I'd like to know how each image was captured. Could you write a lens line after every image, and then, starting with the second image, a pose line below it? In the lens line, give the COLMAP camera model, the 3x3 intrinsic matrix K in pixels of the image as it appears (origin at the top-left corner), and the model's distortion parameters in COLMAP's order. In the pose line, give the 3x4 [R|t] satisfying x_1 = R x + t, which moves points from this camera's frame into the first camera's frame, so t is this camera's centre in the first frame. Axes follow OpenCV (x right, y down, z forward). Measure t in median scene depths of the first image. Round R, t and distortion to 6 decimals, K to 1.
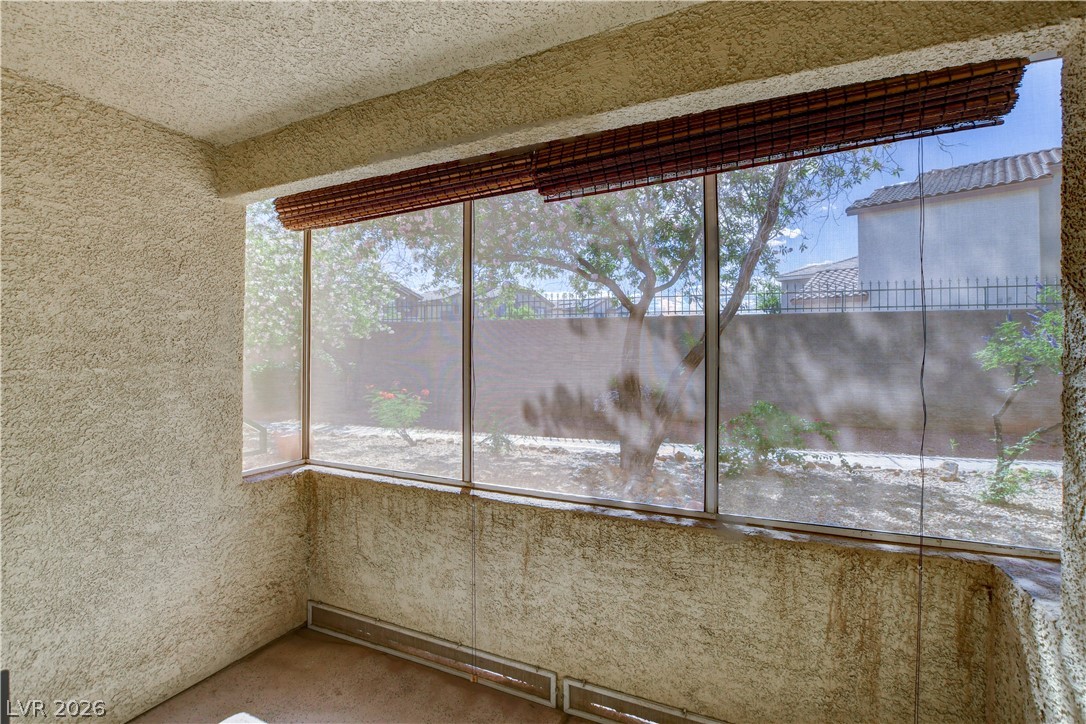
lens RADIAL K [[480.0, 0, 541.1], [0, 480.0, 353.3], [0, 0, 1]] dist [-0.021690, 0.000824]
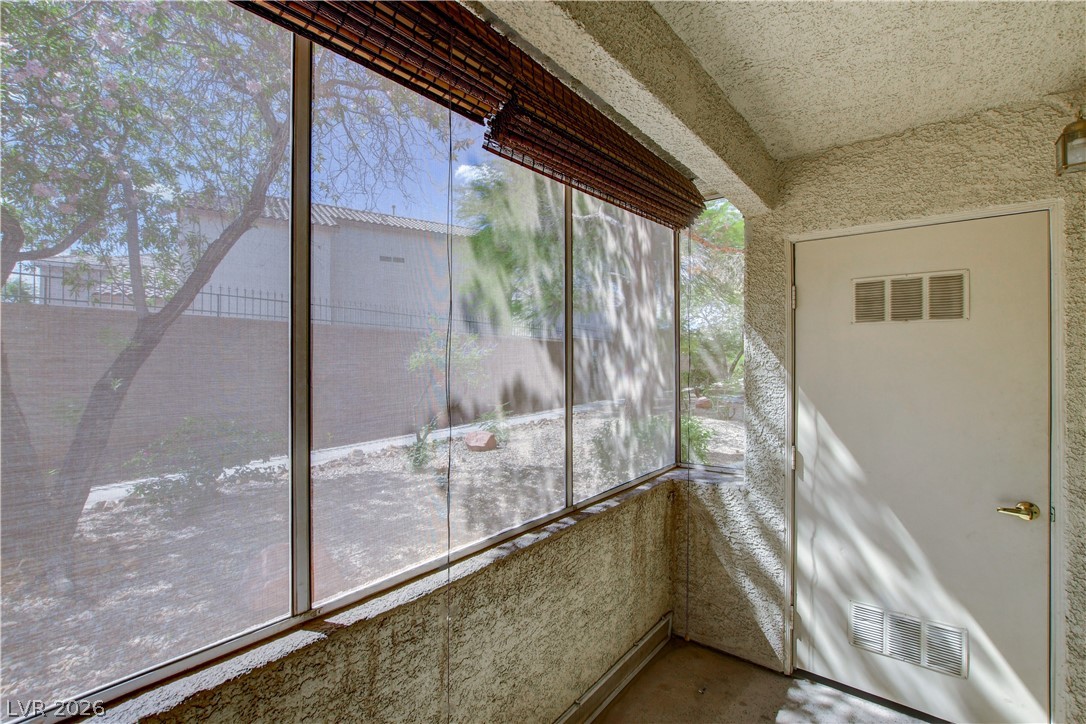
lens RADIAL K [[486.0, 0, 542.2], [0, 486.0, 357.4], [0, 0, 1]] dist [-0.021815, 0.000140]
pose [[0.249907, 0.005562, 0.968254, -0.701350], [-0.001847, 0.999984, -0.005268, 0.003800], [-0.968268, -0.000471, 0.249913, 0.764957]]
